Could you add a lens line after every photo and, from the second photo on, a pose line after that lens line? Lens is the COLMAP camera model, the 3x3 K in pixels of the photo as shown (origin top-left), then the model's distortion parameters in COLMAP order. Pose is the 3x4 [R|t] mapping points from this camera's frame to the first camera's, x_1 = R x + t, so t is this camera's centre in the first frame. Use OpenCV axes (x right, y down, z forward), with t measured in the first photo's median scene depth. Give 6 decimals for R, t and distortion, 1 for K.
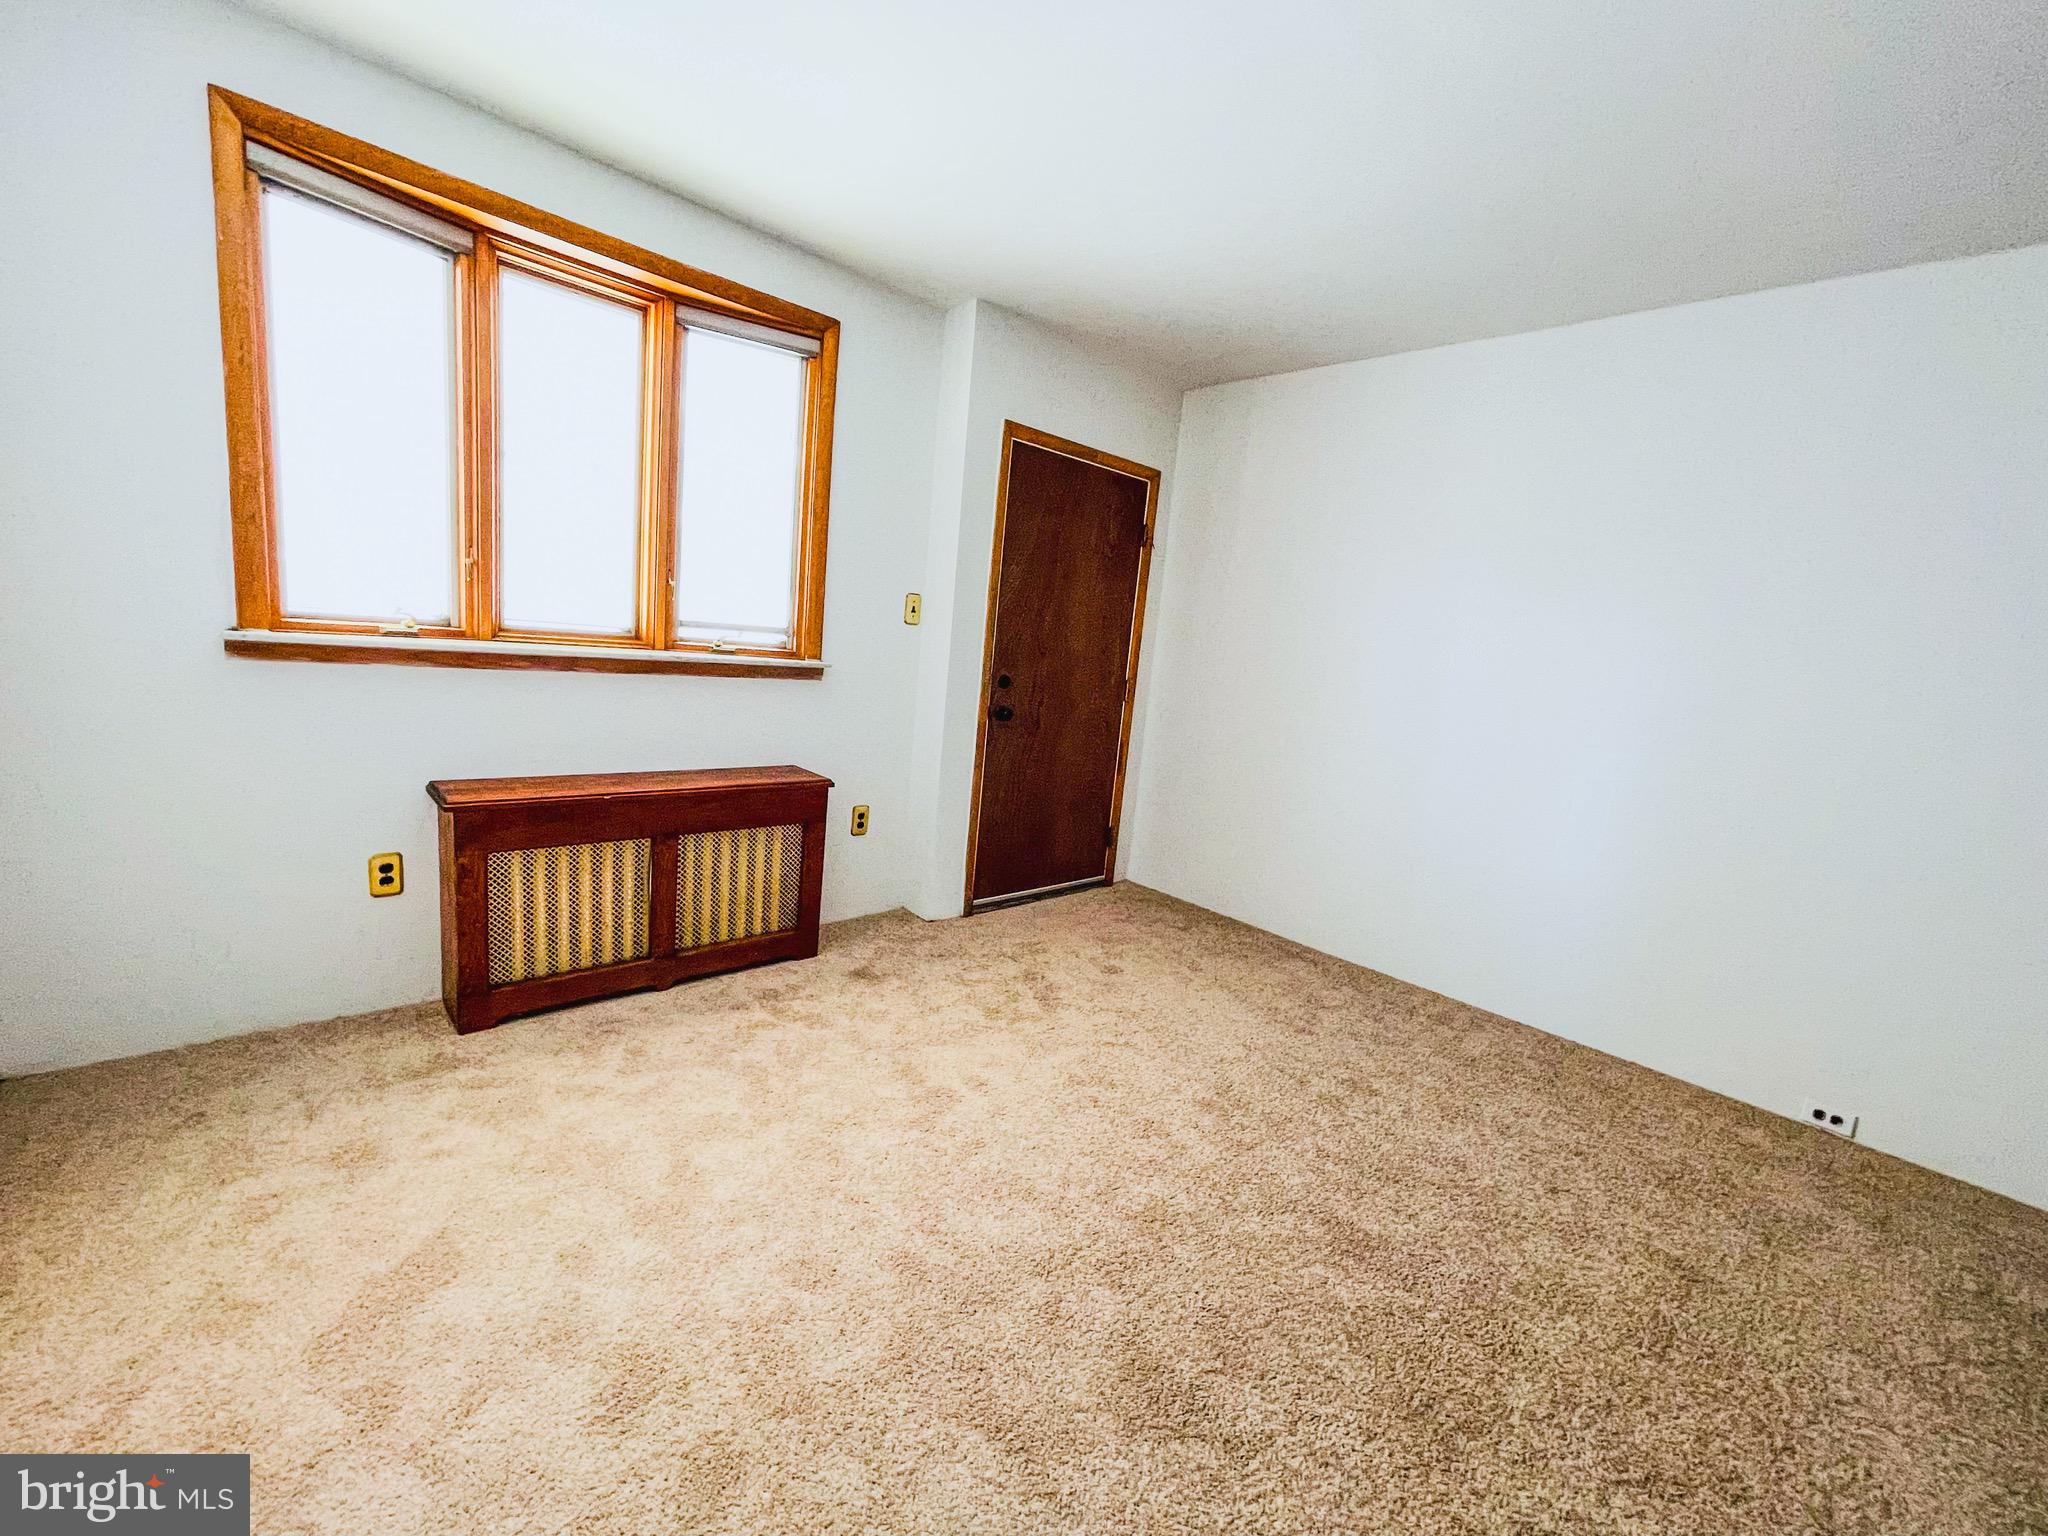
lens RADIAL K [[828.3, 0, 1015.6], [0, 828.3, 771.5], [0, 0, 1]] dist [-0.003302, -0.000098]
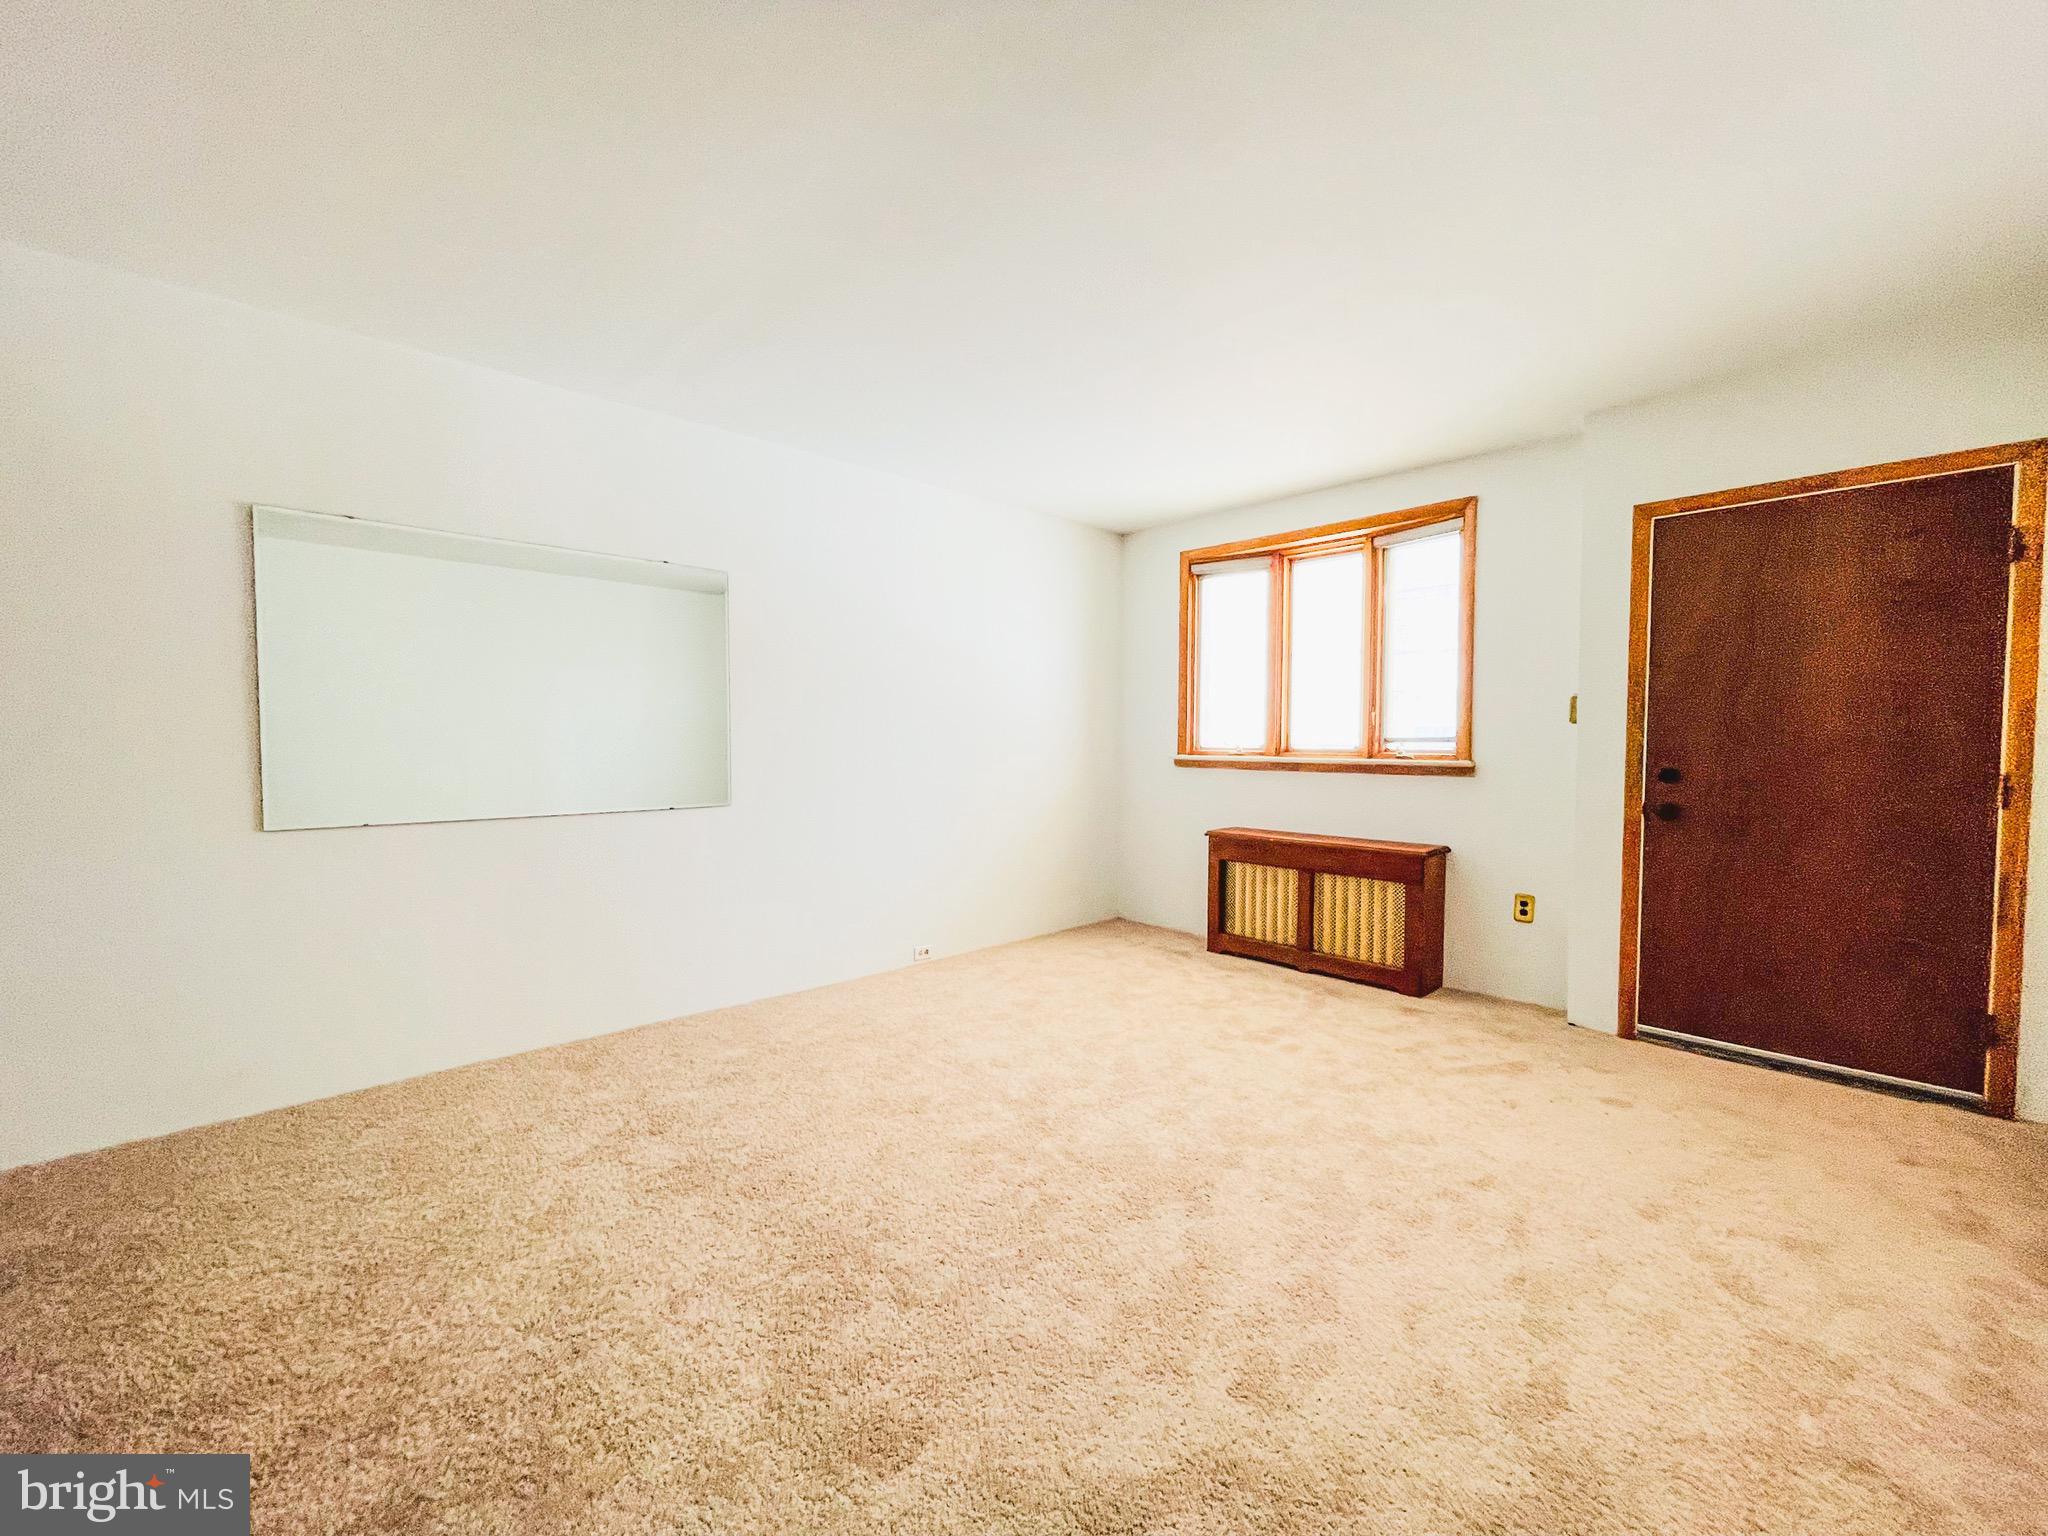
lens RADIAL K [[828.3, 0, 1012.9], [0, 828.3, 776.9], [0, 0, 1]] dist [-0.003302, -0.000098]
pose [[0.005184, -0.045995, -0.998928, 1.125382], [-0.163884, 0.985396, -0.046223, 0.063265], [0.986466, 0.163947, -0.002430, 0.403725]]
